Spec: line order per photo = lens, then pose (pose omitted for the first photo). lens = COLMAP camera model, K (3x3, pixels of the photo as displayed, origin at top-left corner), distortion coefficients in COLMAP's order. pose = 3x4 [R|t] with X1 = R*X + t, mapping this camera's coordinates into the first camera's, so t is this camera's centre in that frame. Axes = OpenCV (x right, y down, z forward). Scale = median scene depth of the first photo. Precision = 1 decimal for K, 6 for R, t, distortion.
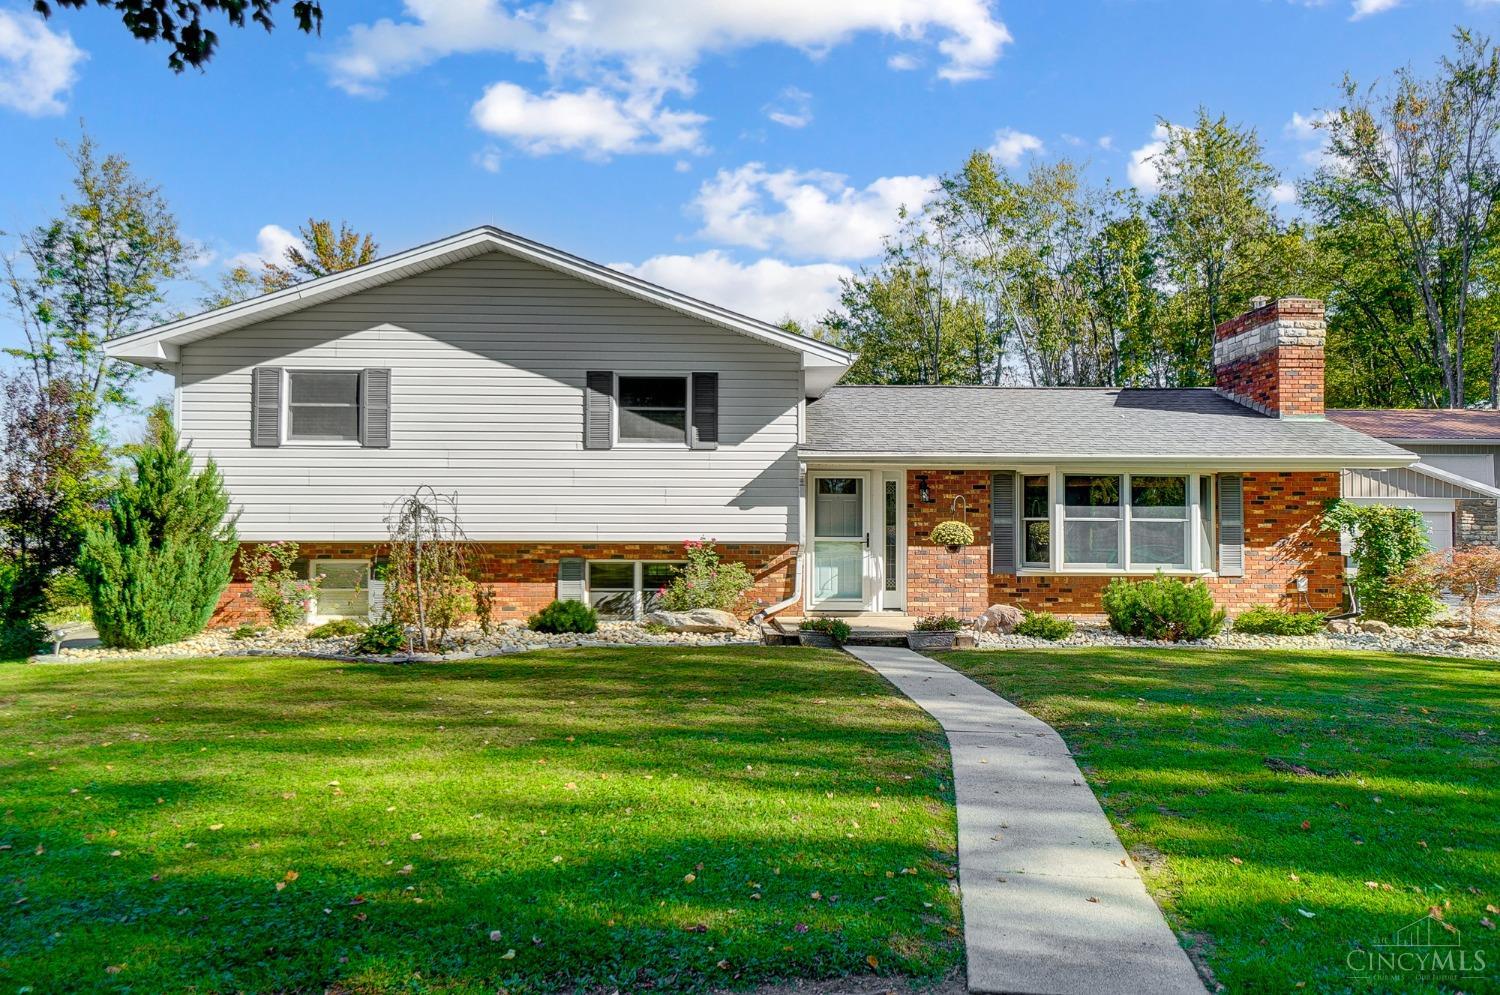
lens RADIAL K [[1078.3, 0, 750.0], [0, 1078.3, 497.5], [0, 0, 1]] dist [0.024673, 0.003226]
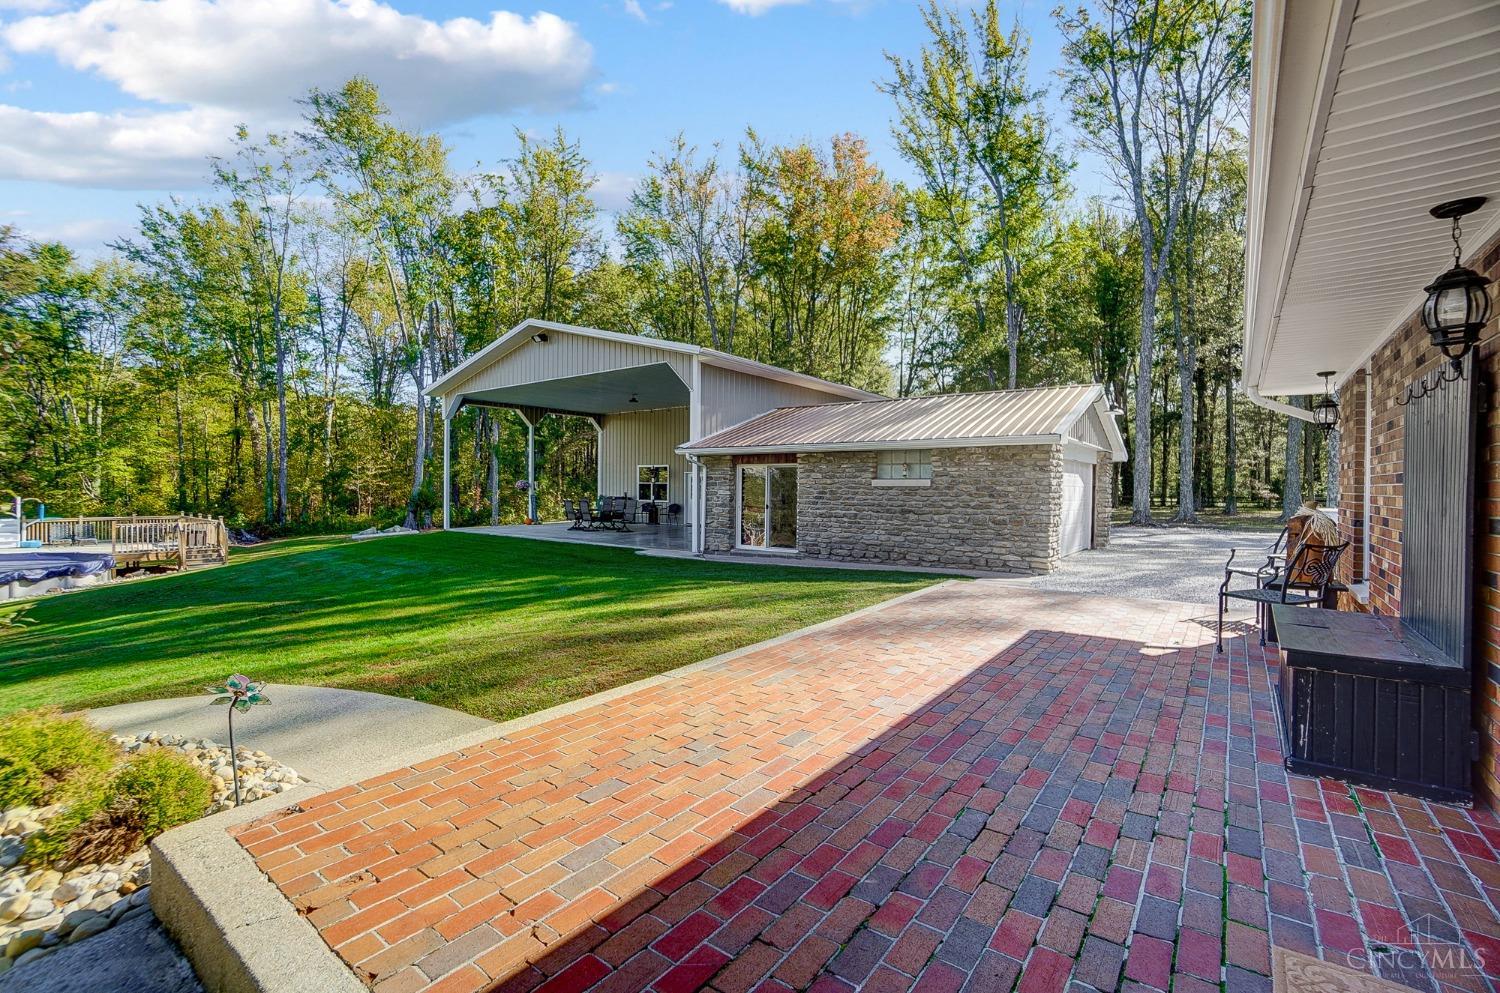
lens RADIAL K [[695.1, 0, 739.9], [0, 695.1, 484.5], [0, 0, 1]] dist [-0.055208, 0.024198]
pose [[0.669405, -0.001049, 0.742897, 0.004506], [-0.025362, 0.999384, 0.024264, 0.042540], [-0.742465, -0.035083, 0.668966, 1.478856]]
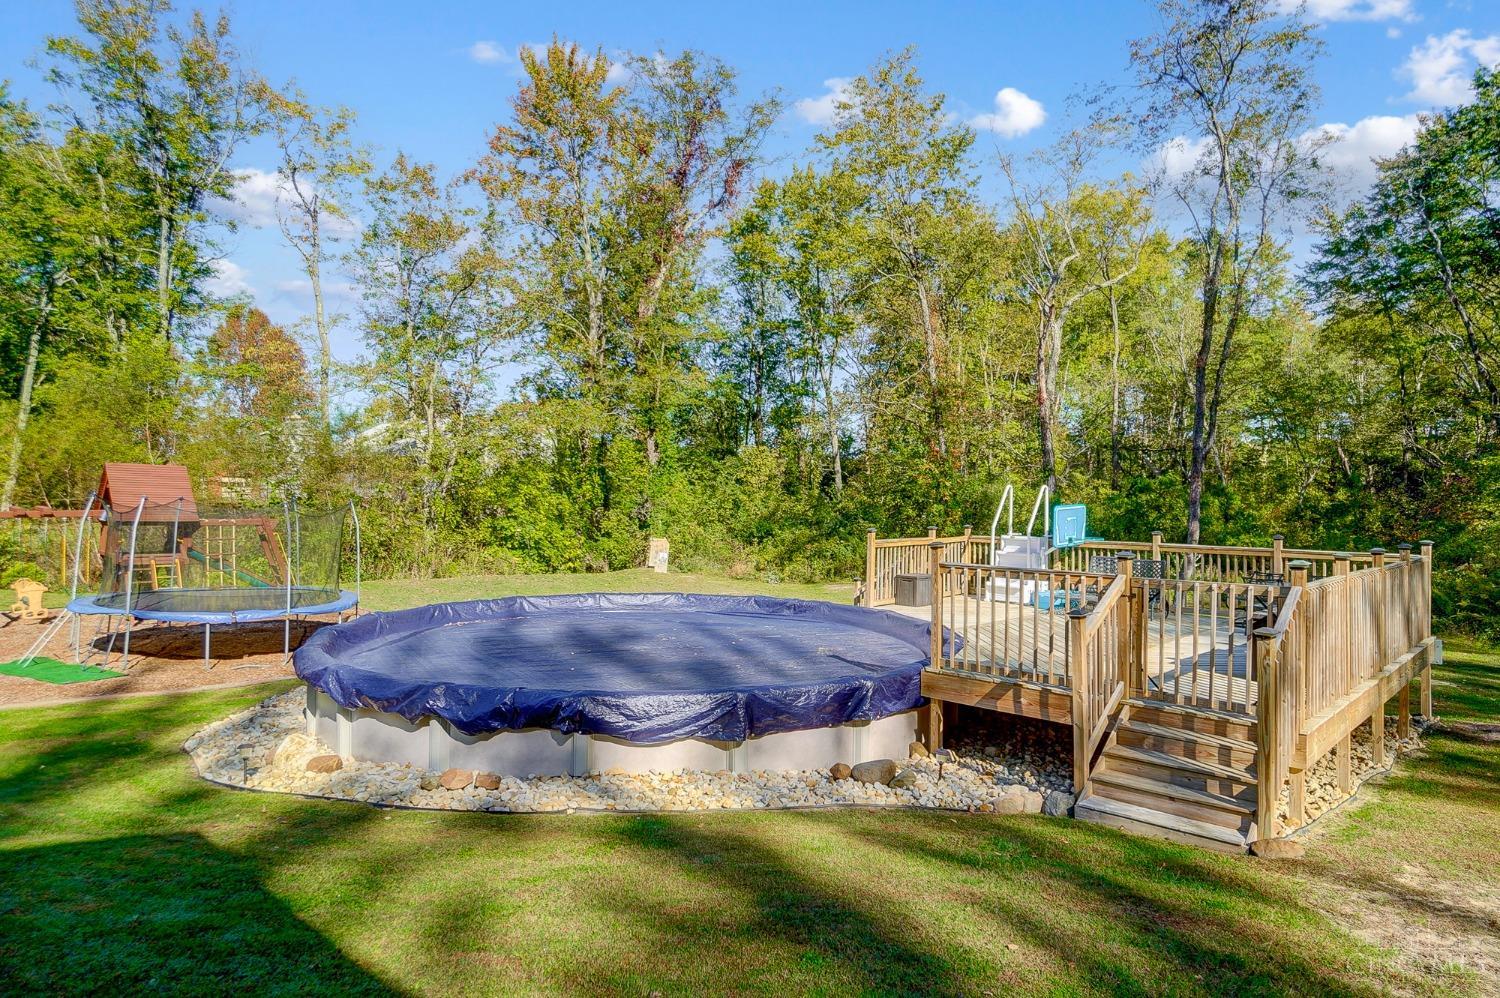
lens RADIAL K [[899.6, 0, 747.3], [0, 899.6, 493.9], [0, 0, 1]] dist [-0.027860, 0.033870]
pose [[0.700842, 0.003862, -0.713306, 0.566744], [0.010896, 0.999811, 0.016118, 0.163702], [0.713233, -0.019069, 0.700668, 3.226134]]
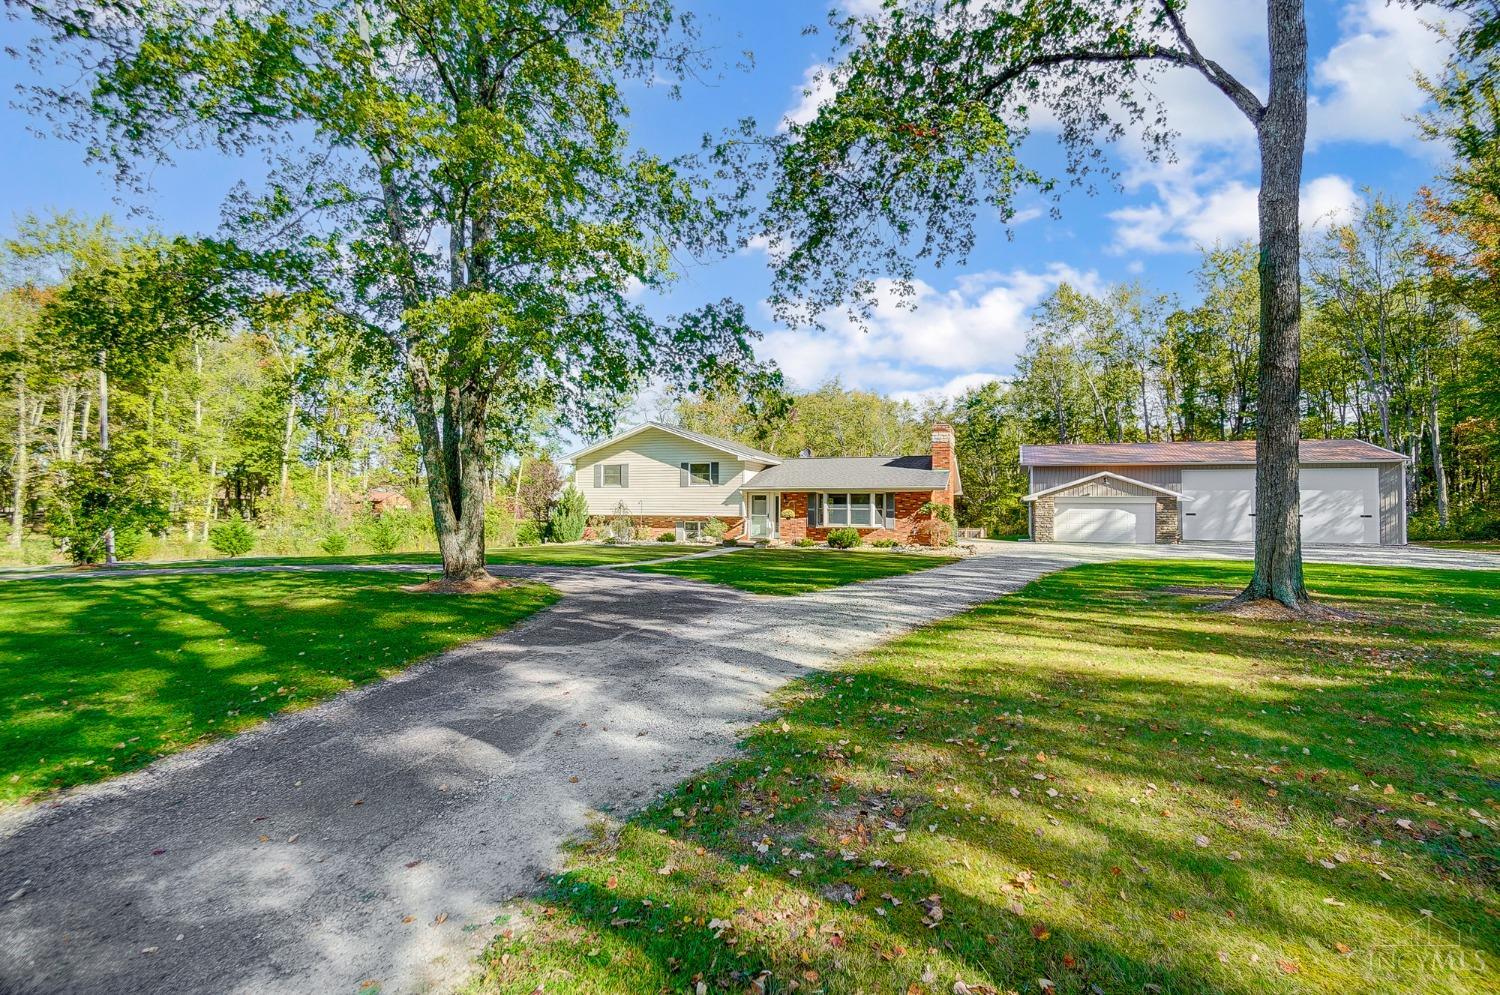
lens RADIAL K [[724.8, 0, 748.6], [0, 724.8, 493.3], [0, 0, 1]] dist [-0.051626, 0.023331]
pose [[0.920758, -0.007633, -0.390059, 0.852760], [0.010044, 0.999941, 0.004142, -0.031932], [0.390005, -0.007732, 0.920780, -0.888882]]
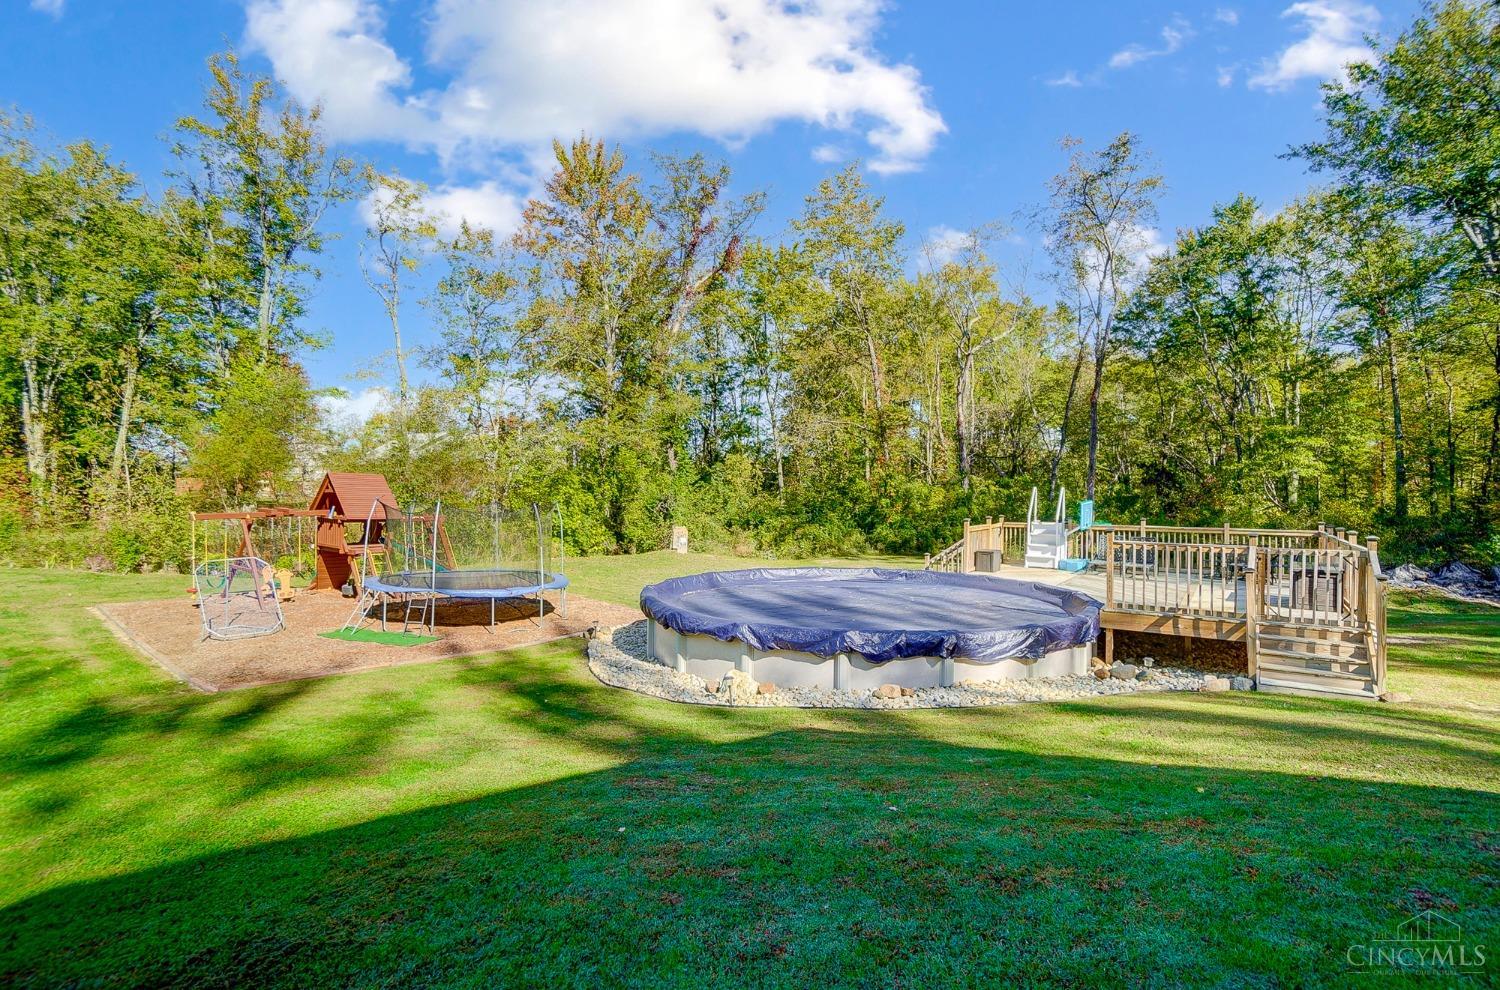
lens RADIAL K [[713.7, 0, 746.0], [0, 713.7, 491.2], [0, 0, 1]] dist [-0.057639, 0.022902]
pose [[0.799067, 0.001479, -0.601240, 0.353210], [0.014157, 0.999673, 0.021275, 0.146978], [0.601075, -0.025511, 0.798785, 2.908668]]
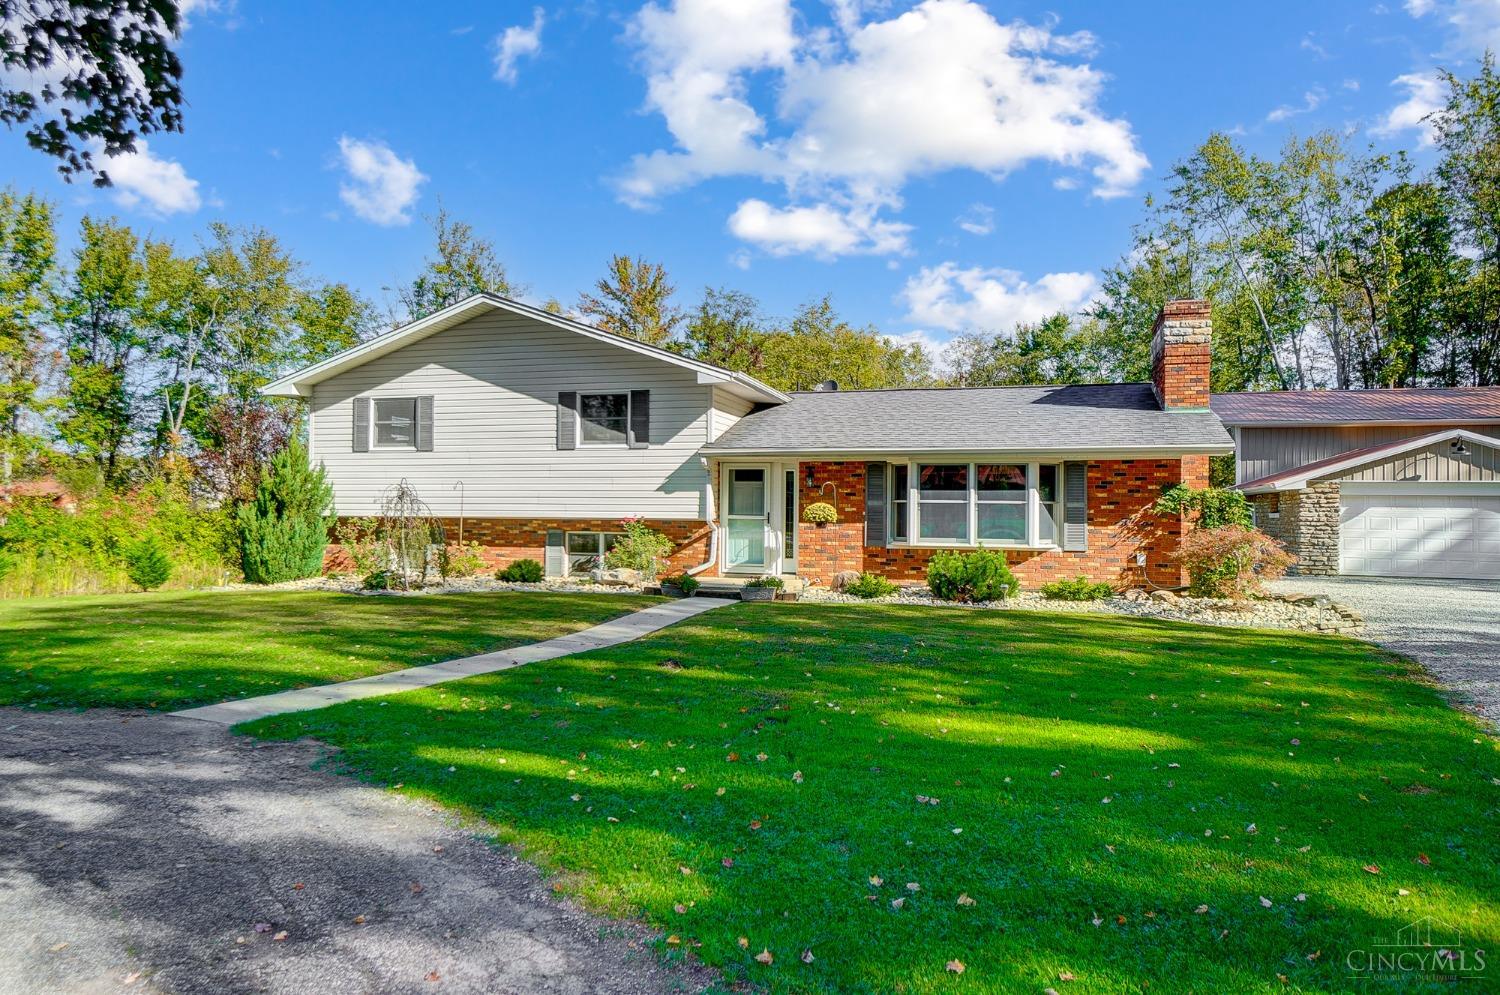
lens RADIAL K [[1018.9, 0, 750.0], [0, 1018.9, 497.5], [0, 0, 1]] dist [-0.000370, 0.037621]
pose [[0.947491, -0.000857, -0.319781, 0.470736], [0.004851, 0.999920, 0.011694, 0.001508], [0.319746, -0.012631, 0.947419, -0.132961]]
